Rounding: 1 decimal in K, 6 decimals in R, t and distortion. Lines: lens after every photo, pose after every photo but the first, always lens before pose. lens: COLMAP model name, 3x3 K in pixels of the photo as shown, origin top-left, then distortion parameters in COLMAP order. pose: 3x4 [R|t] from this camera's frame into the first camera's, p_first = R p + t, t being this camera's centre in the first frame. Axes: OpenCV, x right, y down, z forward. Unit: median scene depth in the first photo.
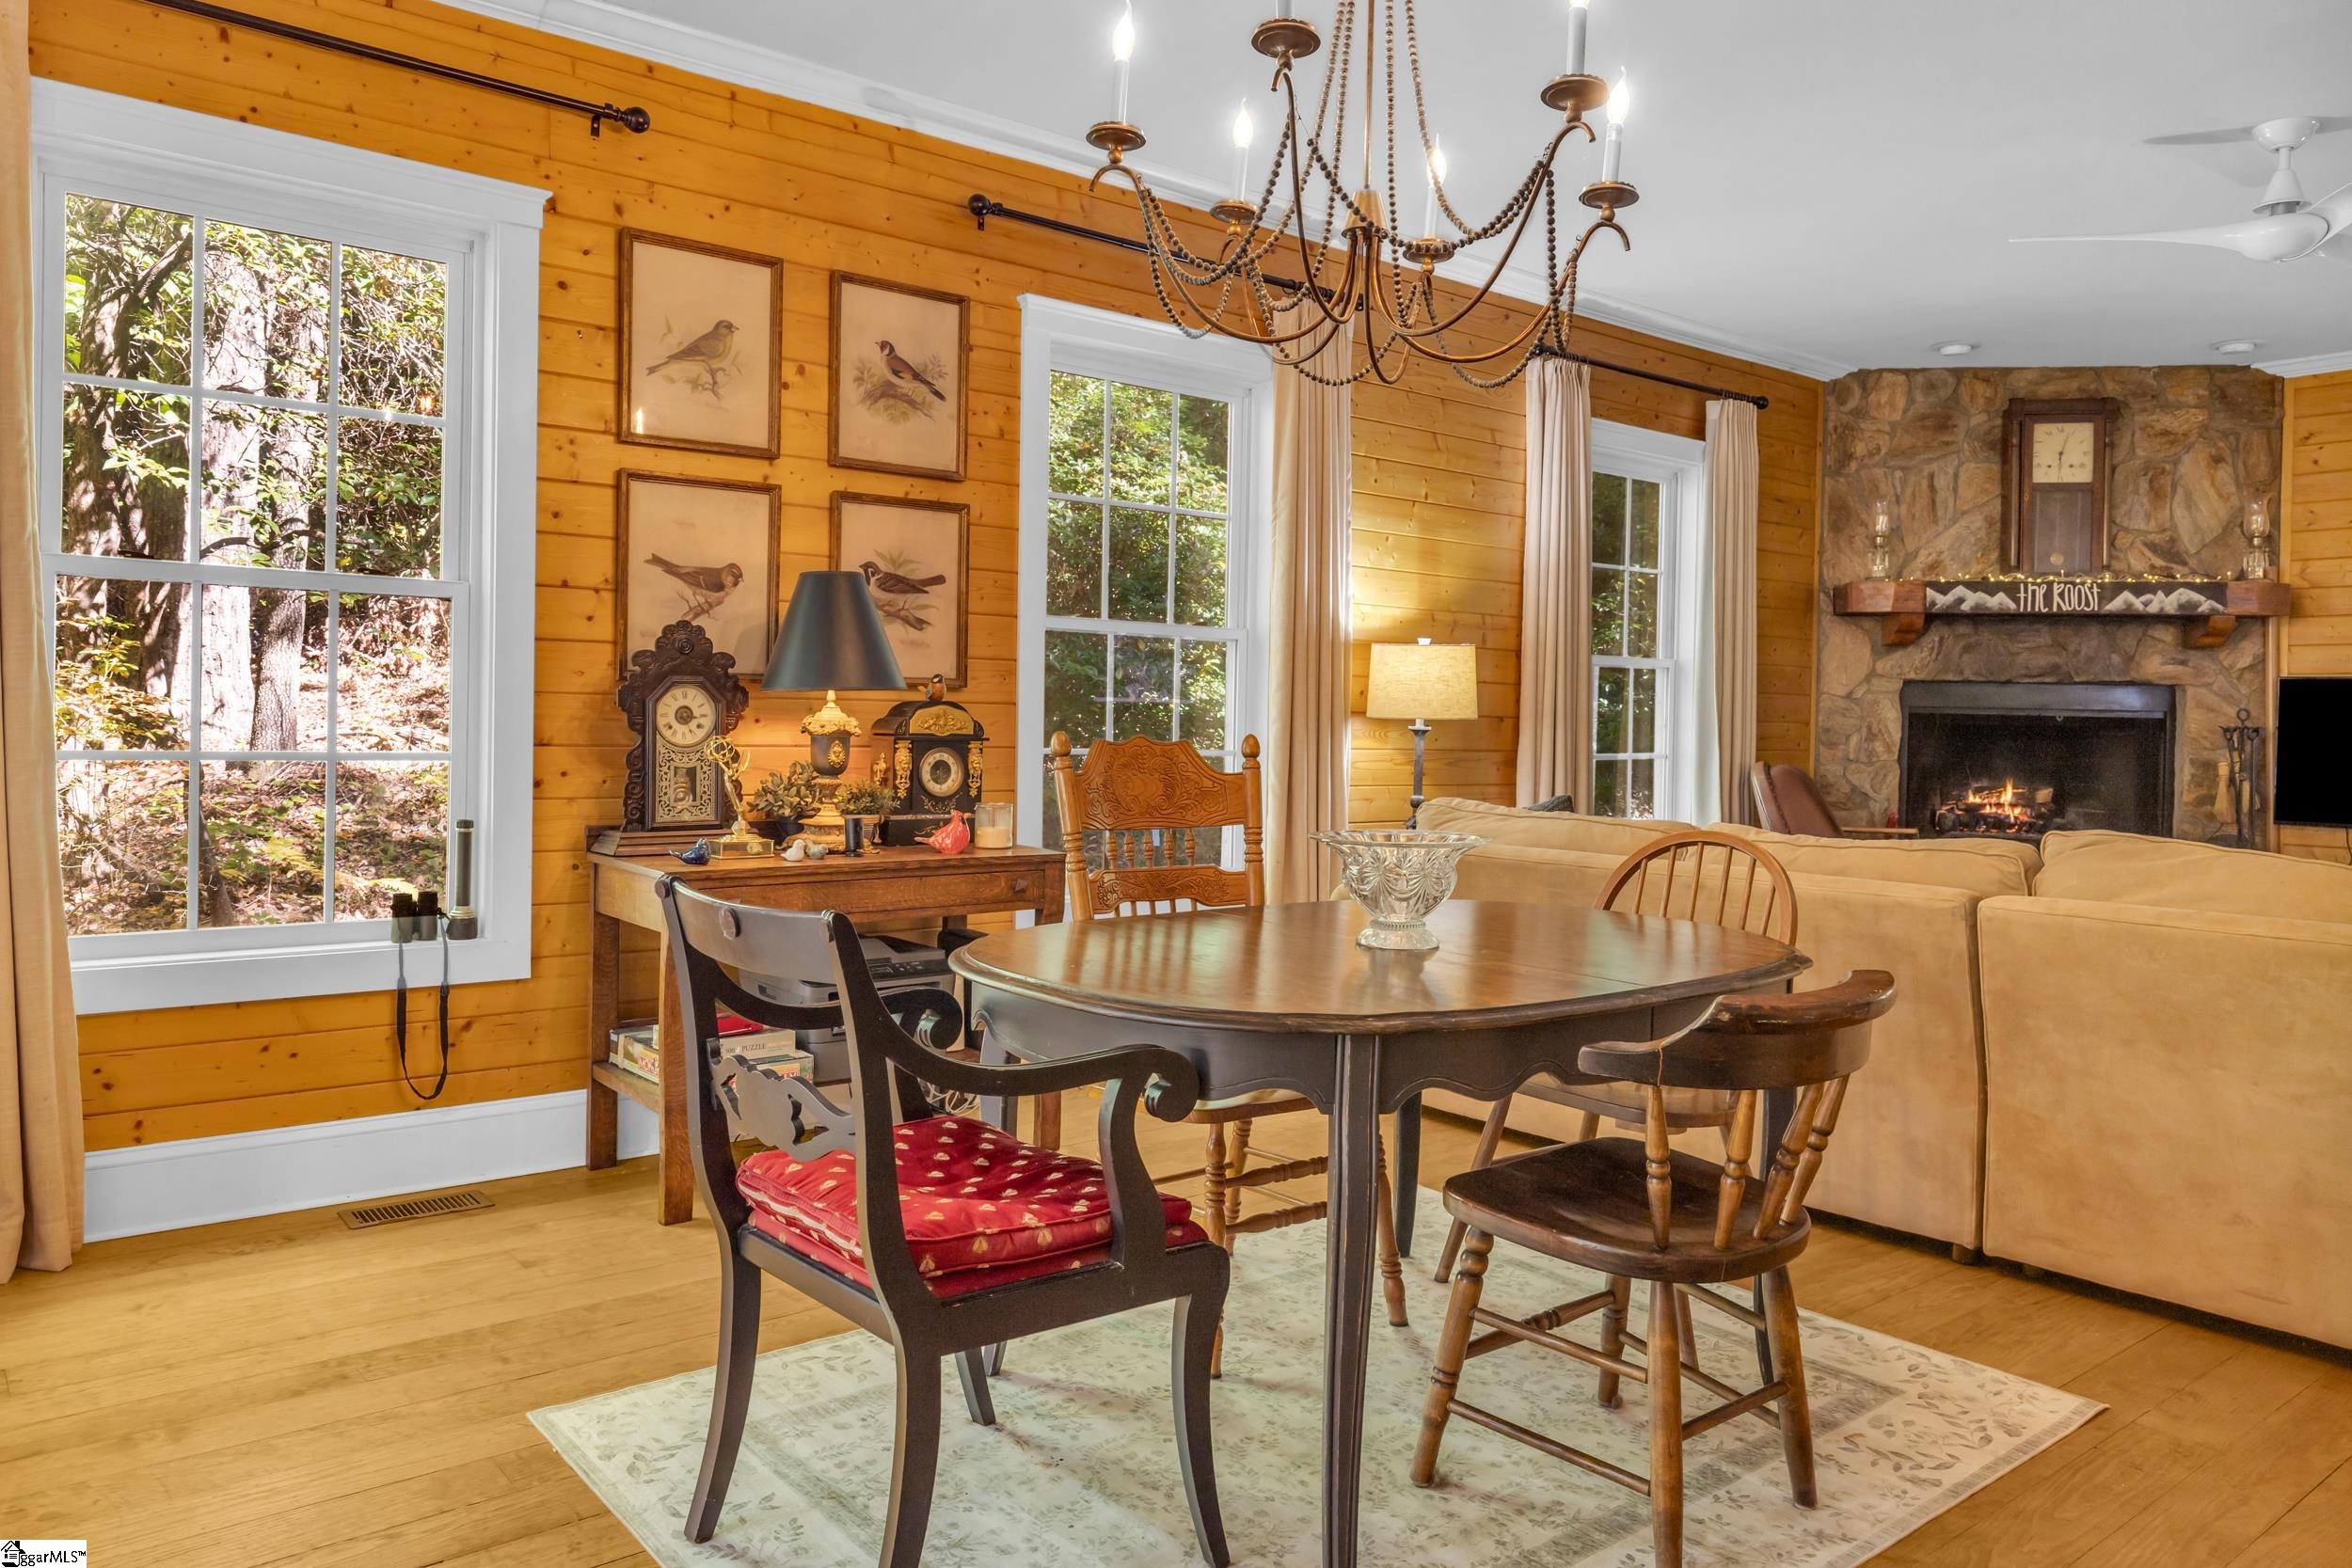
lens RADIAL K [[1633.5, 0, 1167.0], [0, 1633.5, 745.4], [0, 0, 1]] dist [0.002863, -0.000169]
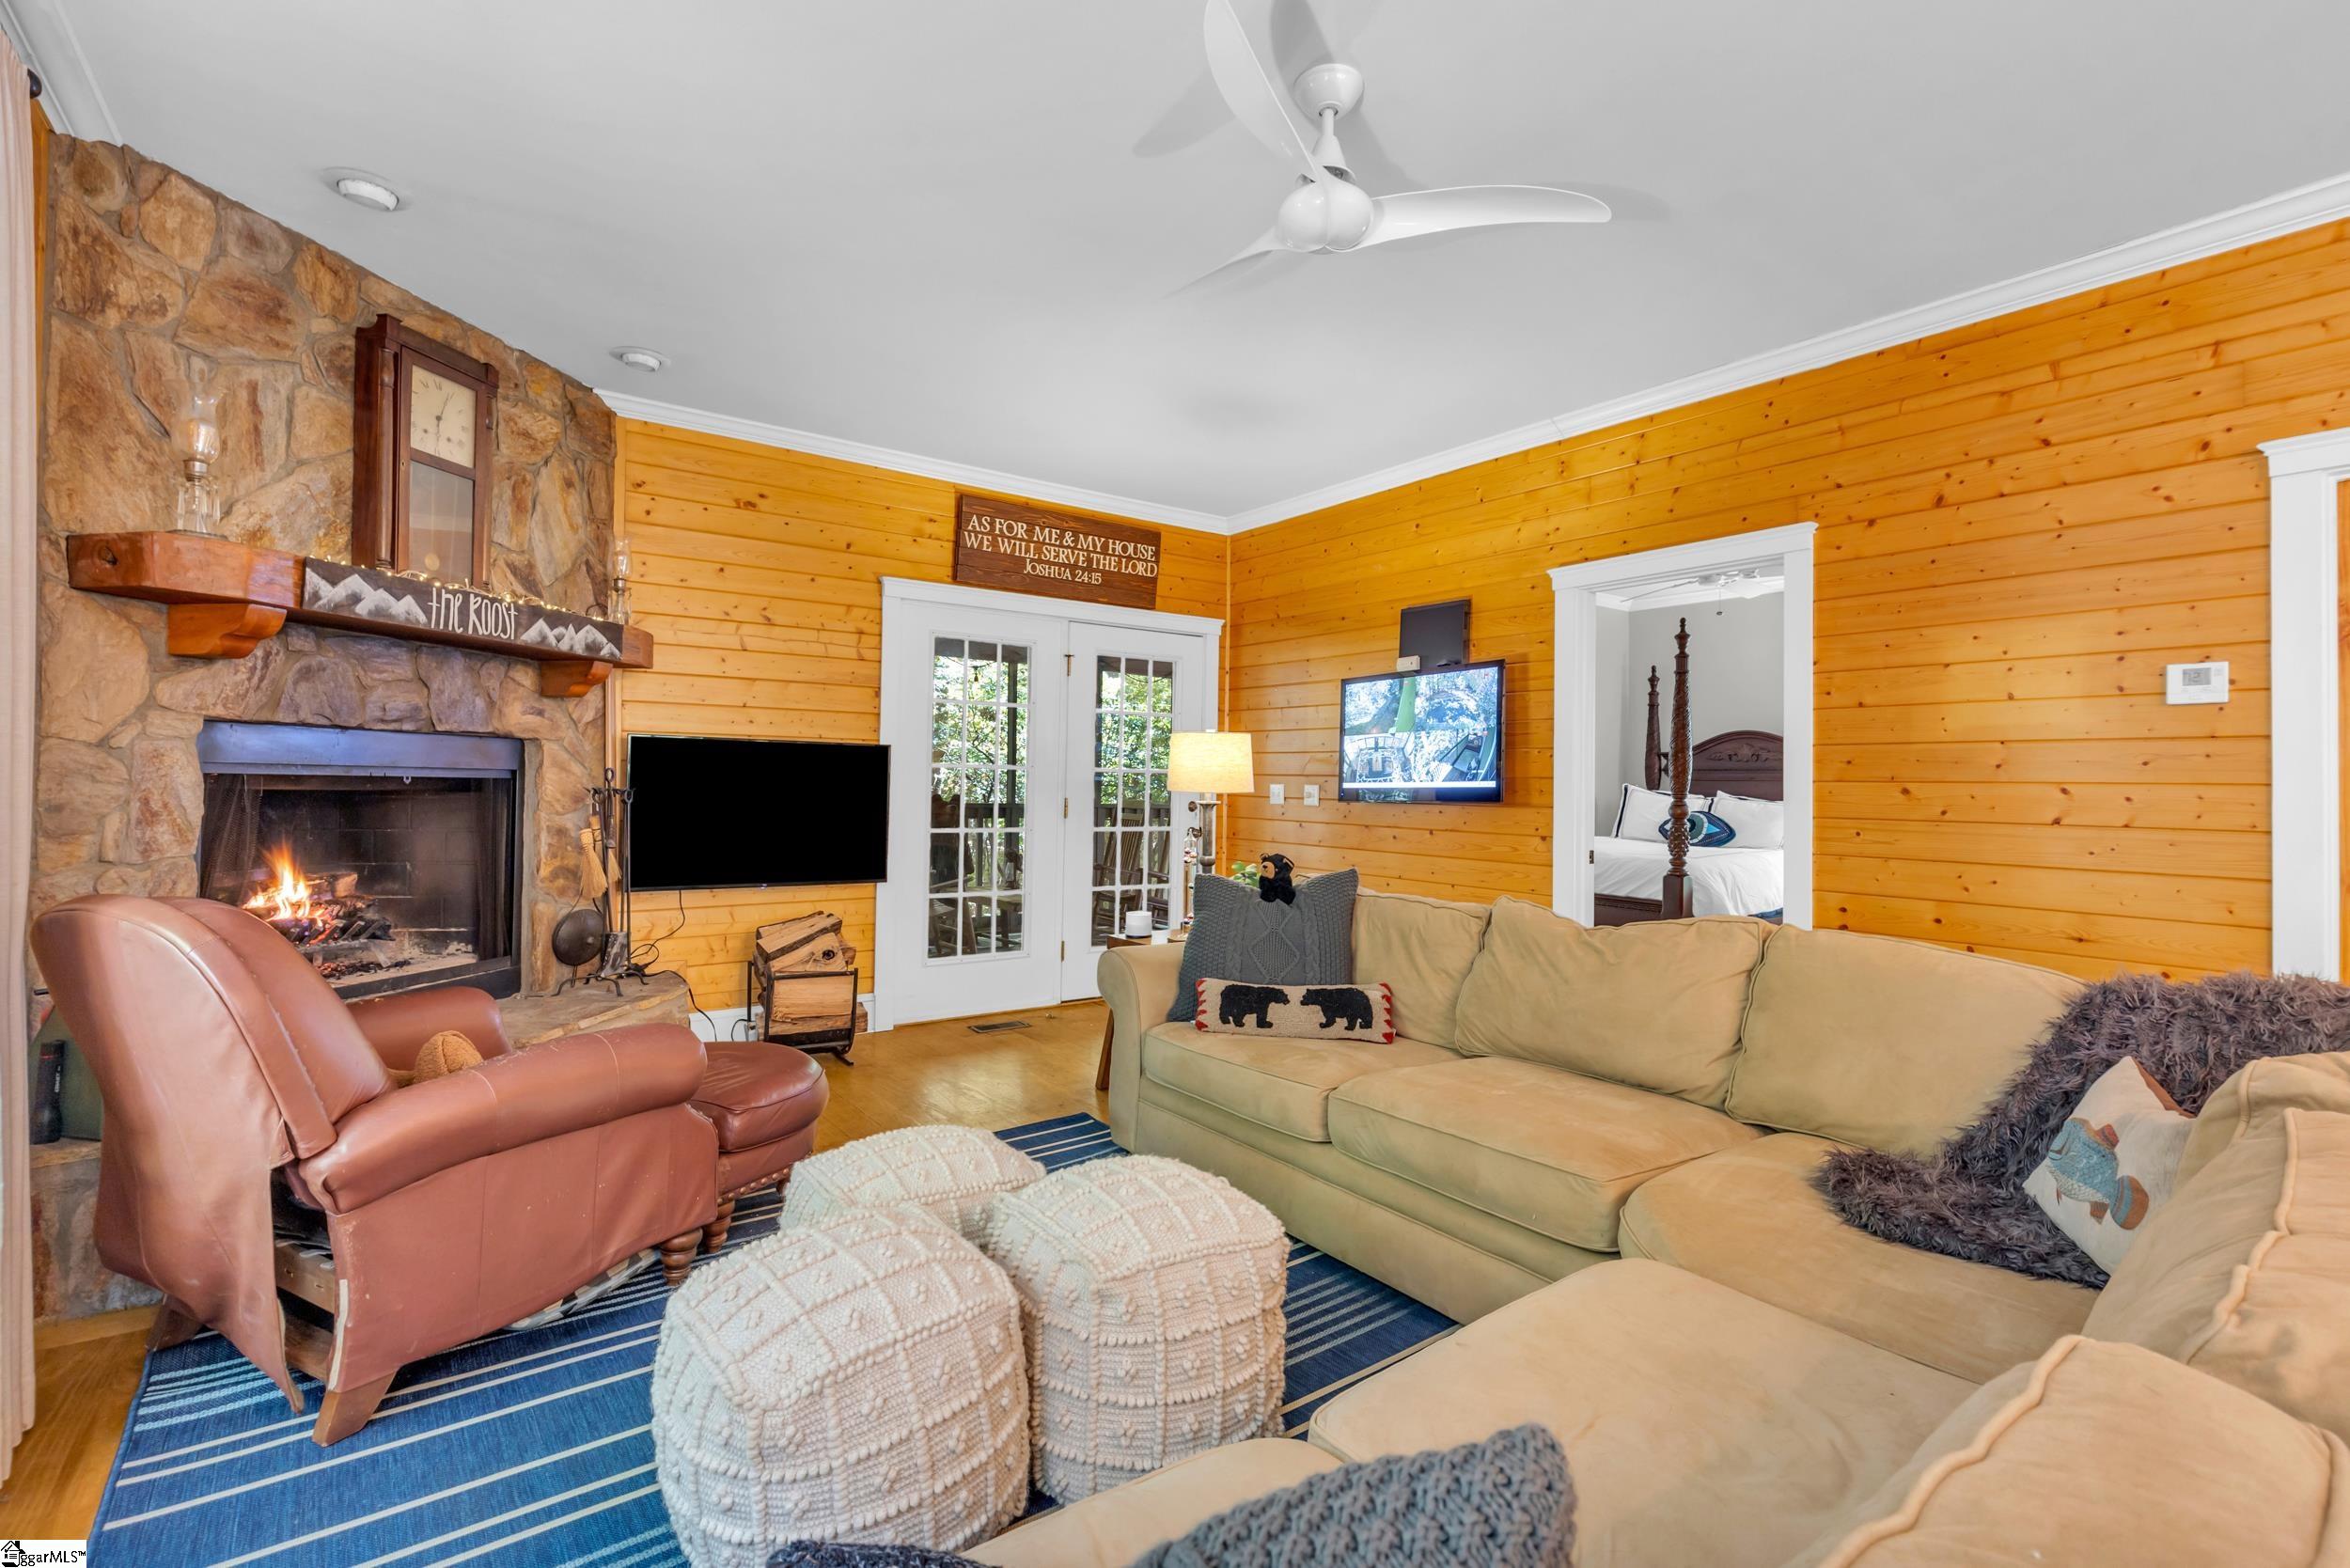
lens RADIAL K [[1061.3, 0, 1180.0], [0, 1061.3, 773.2], [0, 0, 1]] dist [-0.002680, -0.001015]
pose [[0.043461, -0.007446, 0.999027, 0.086798], [0.001762, 0.999971, 0.007377, -0.022822], [-0.999054, 0.001439, 0.043473, 0.646474]]
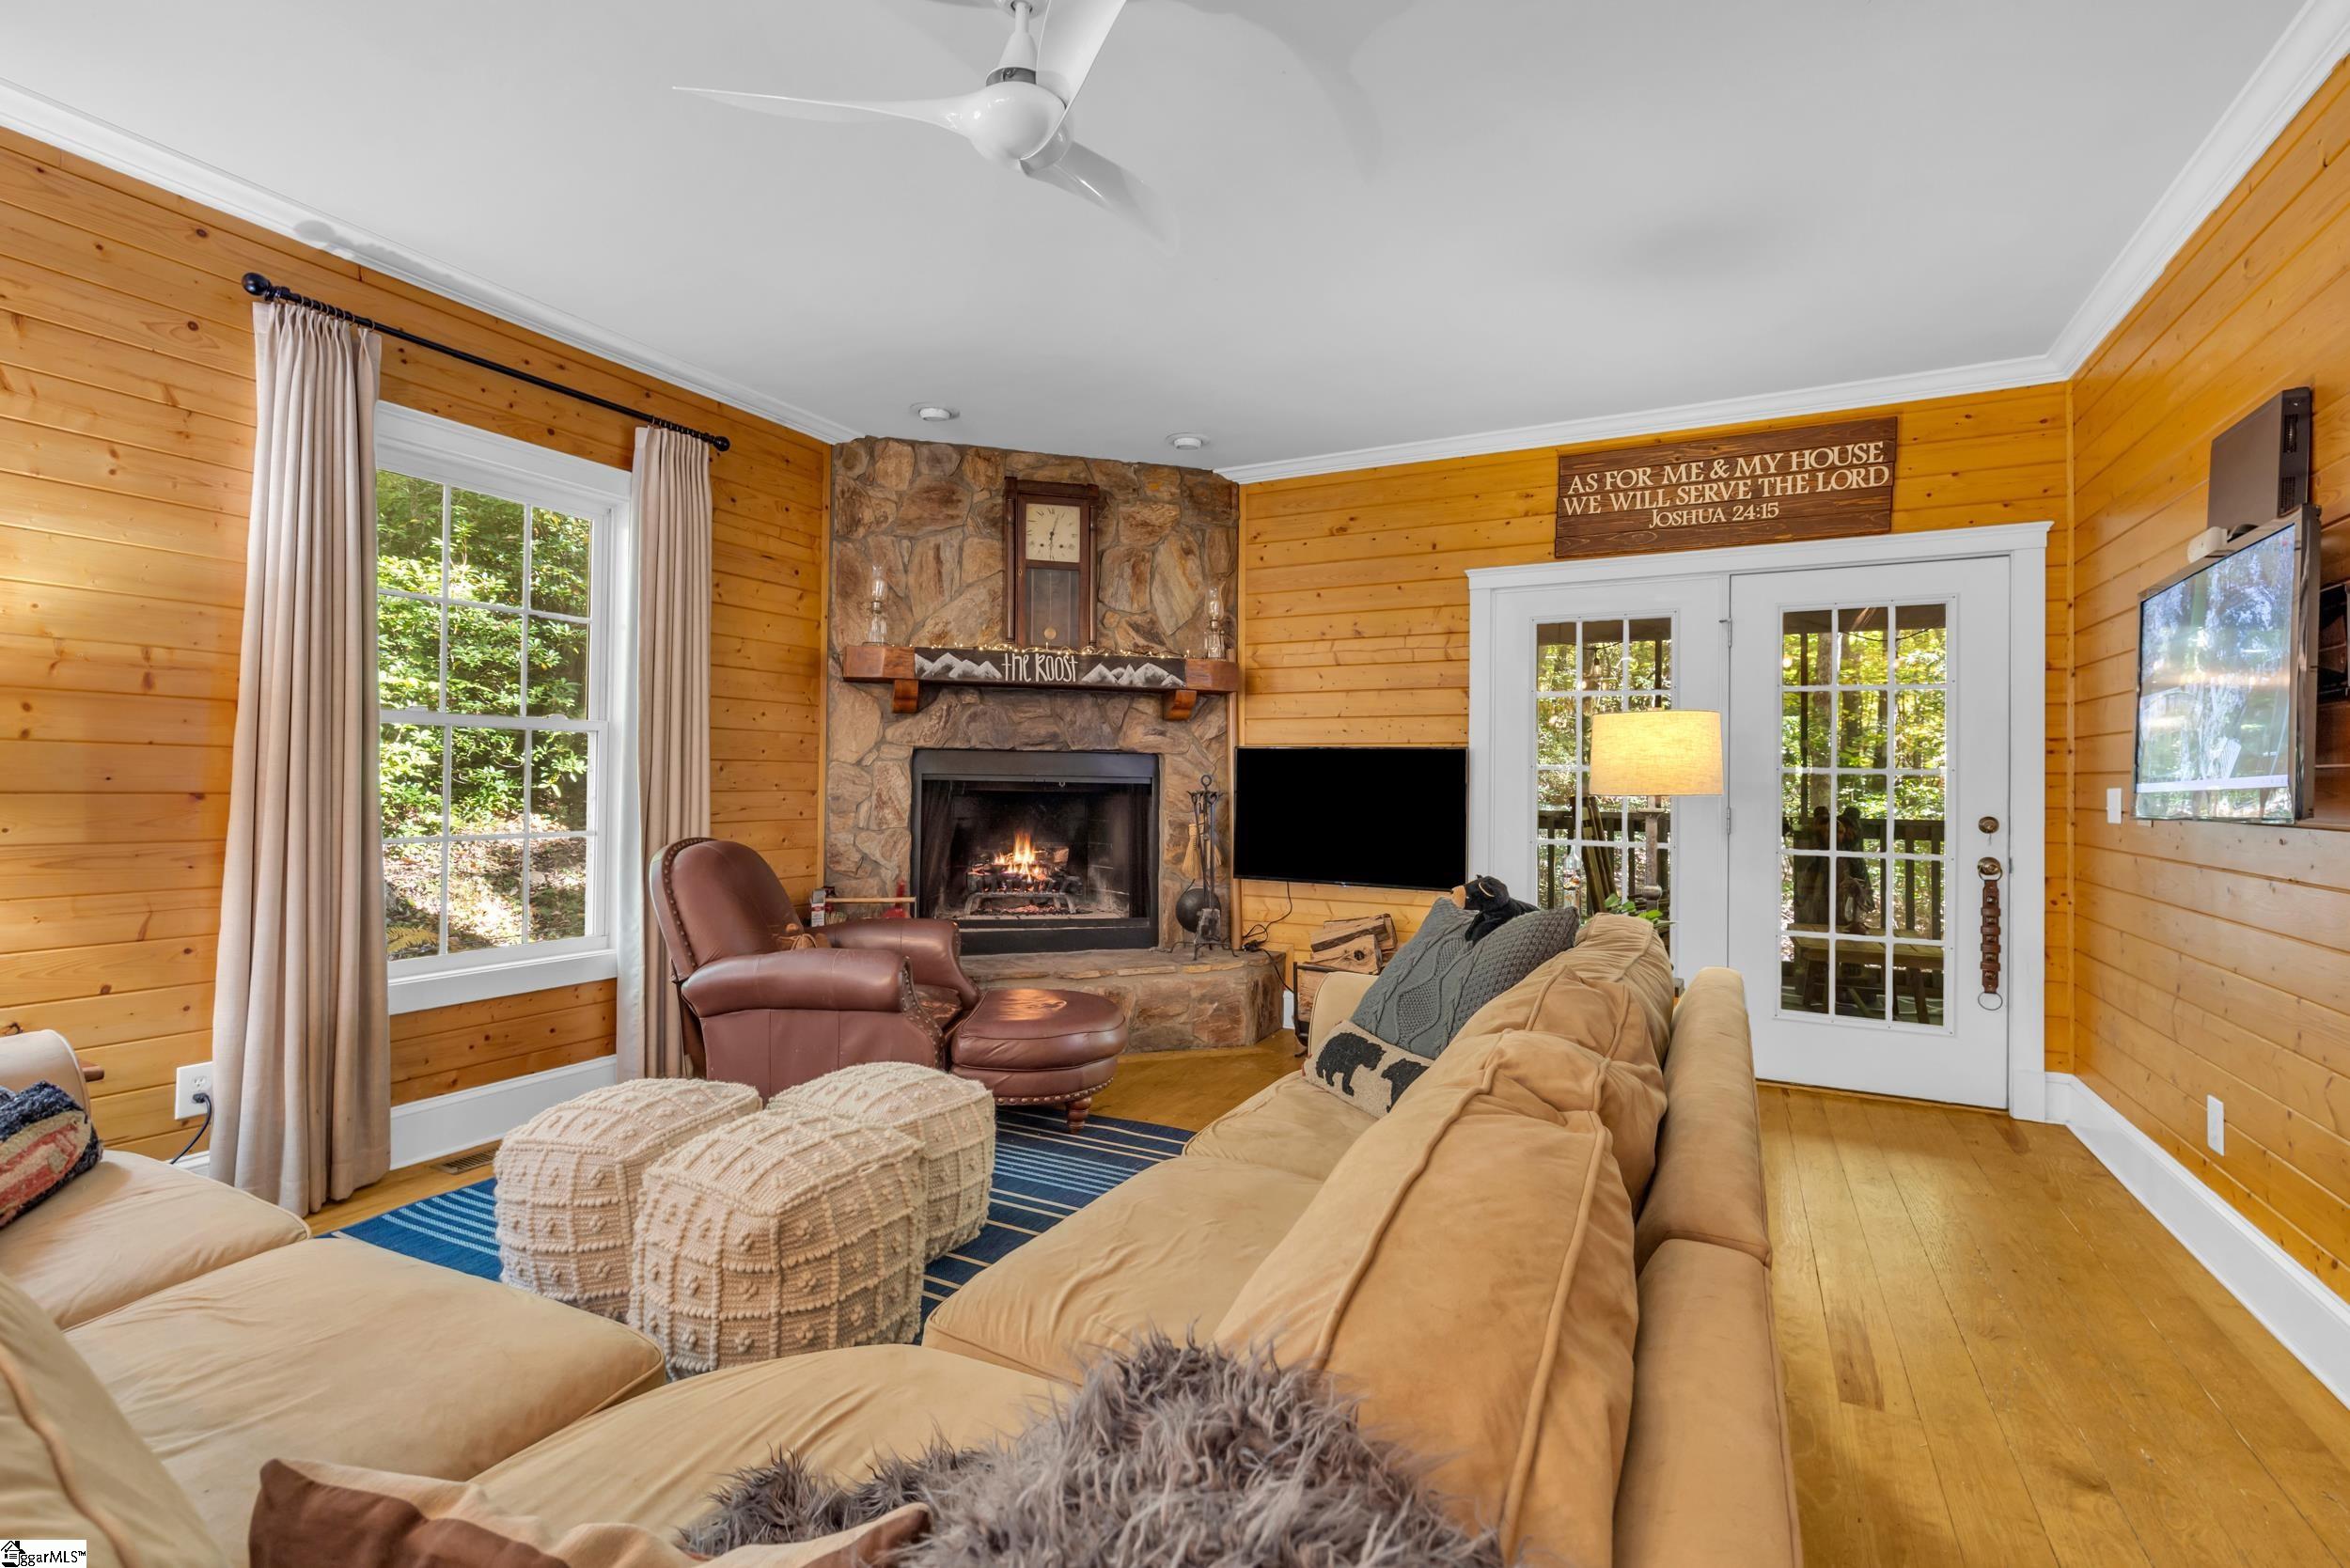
lens RADIAL K [[1077.7, 0, 1176.8], [0, 1077.7, 770.1], [0, 0, 1]] dist [-0.000009, -0.000696]
pose [[0.915681, -0.001771, 0.401903, 0.339586], [0.010825, 0.999736, -0.020258, -0.011045], [-0.401761, 0.022900, 0.915458, 0.333475]]
